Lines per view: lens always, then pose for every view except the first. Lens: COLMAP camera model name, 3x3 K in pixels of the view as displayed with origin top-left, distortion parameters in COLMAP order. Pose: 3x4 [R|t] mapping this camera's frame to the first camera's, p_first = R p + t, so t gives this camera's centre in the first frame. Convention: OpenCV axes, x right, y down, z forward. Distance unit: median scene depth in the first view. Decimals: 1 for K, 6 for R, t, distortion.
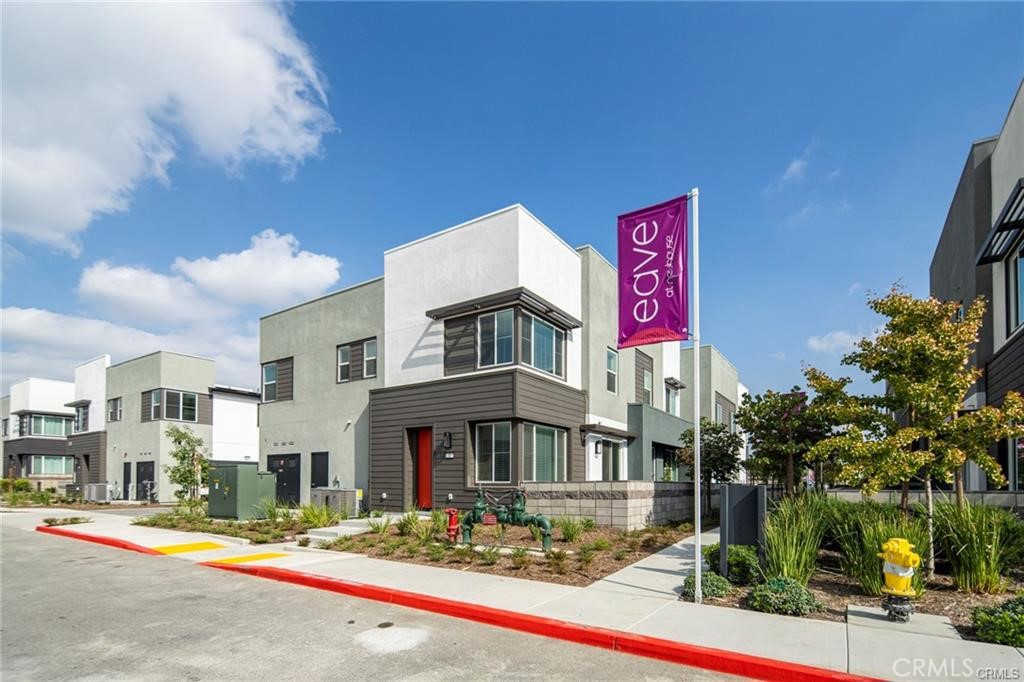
lens RADIAL K [[496.1, 0, 504.1], [0, 496.1, 350.8], [0, 0, 1]] dist [-0.009429, 0.001058]
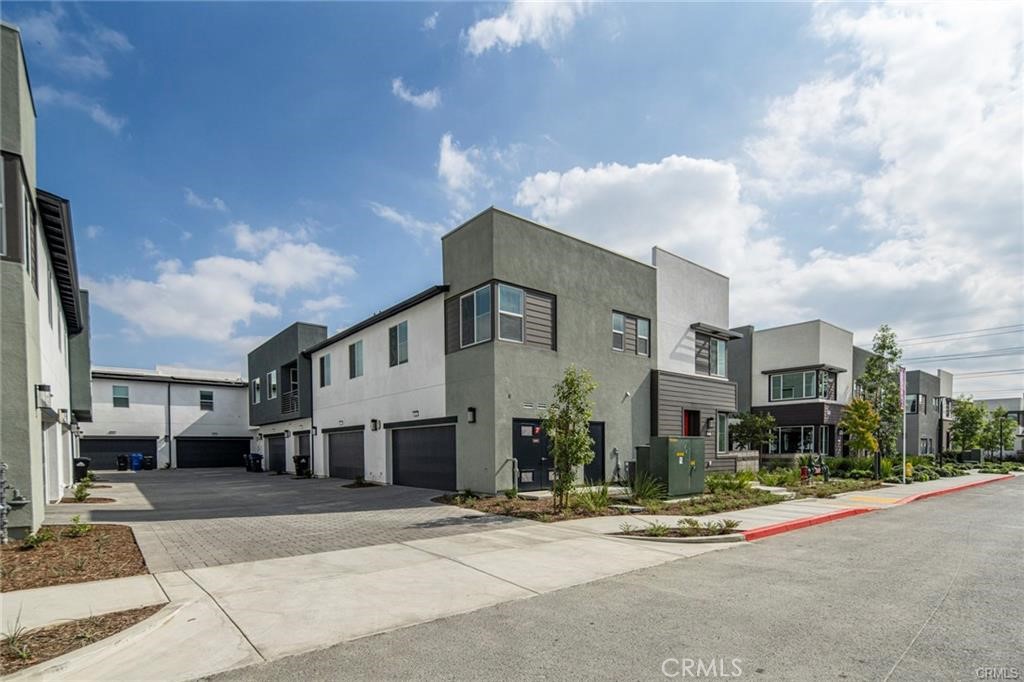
lens RADIAL K [[496.1, 0, 505.2], [0, 496.1, 345.6], [0, 0, 1]] dist [-0.009429, 0.001058]
pose [[0.286995, 0.192833, 0.938323, -1.411715], [-0.244898, 0.961748, -0.122743, 0.245556], [-0.926099, -0.194567, 0.323241, 0.977195]]
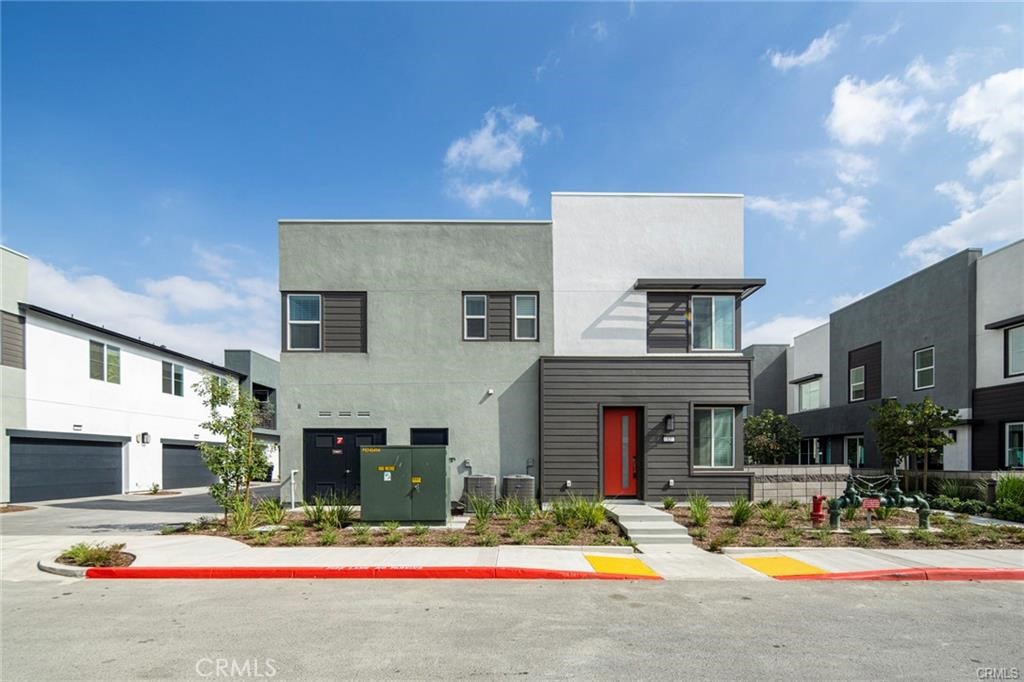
lens RADIAL K [[496.1, 0, 529.6], [0, 496.1, 361.3], [0, 0, 1]] dist [-0.009429, 0.001058]
pose [[0.813761, 0.114052, 0.569899, -0.758393], [-0.148191, 0.988864, 0.013704, 0.079111], [-0.561990, -0.095606, 0.821600, 0.338689]]
